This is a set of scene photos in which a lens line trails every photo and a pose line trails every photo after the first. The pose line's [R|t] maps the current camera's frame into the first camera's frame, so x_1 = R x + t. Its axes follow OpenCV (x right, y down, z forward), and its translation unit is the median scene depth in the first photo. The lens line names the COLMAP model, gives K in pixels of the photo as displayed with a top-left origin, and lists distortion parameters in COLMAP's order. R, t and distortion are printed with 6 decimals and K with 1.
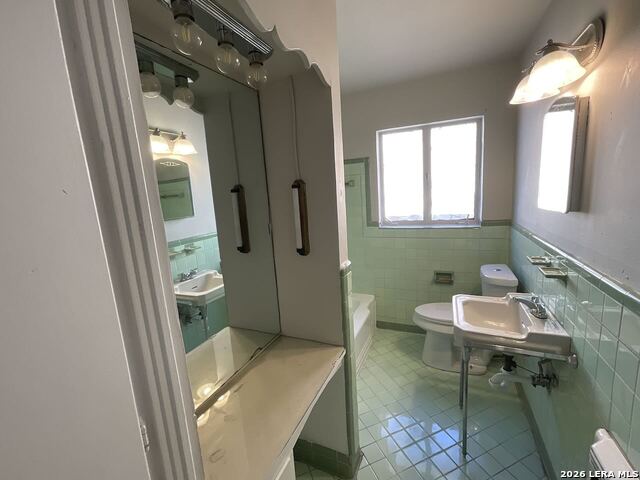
lens RADIAL K [[280.2, 0, 320.0], [0, 280.2, 240.0], [0, 0, 1]] dist [-0.004658, 0.005184]
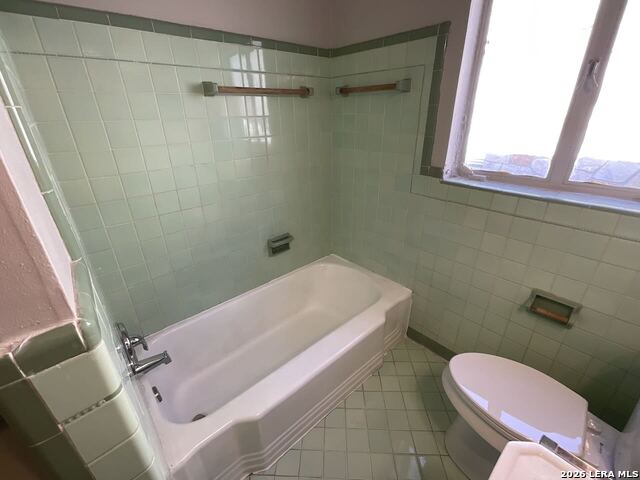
lens RADIAL K [[280.2, 0, 320.0], [0, 280.2, 240.0], [0, 0, 1]] dist [-0.004658, 0.005184]
pose [[0.910341, 0.213733, -0.354398, 0.292447], [-0.111622, 0.951391, 0.287048, -0.086119], [0.398523, -0.221752, 0.889947, 0.574270]]
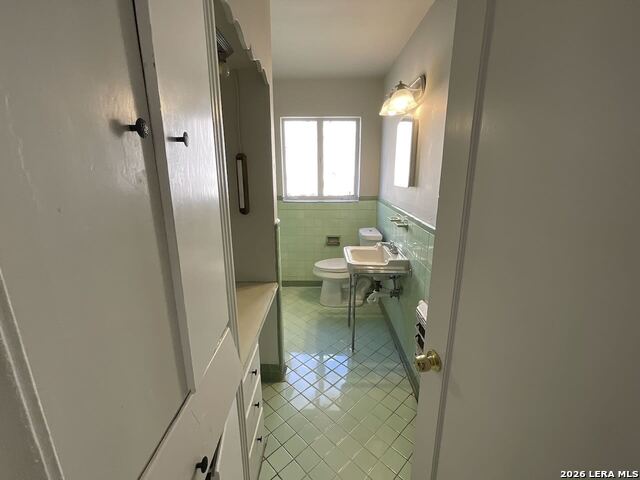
lens RADIAL K [[280.2, 0, 320.0], [0, 280.2, 240.0], [0, 0, 1]] dist [-0.004658, 0.005184]
pose [[0.916090, -0.035122, 0.399432, -0.168466], [0.010099, 0.997861, 0.064582, 0.060686], [-0.400846, -0.055129, 0.914485, -0.201967]]
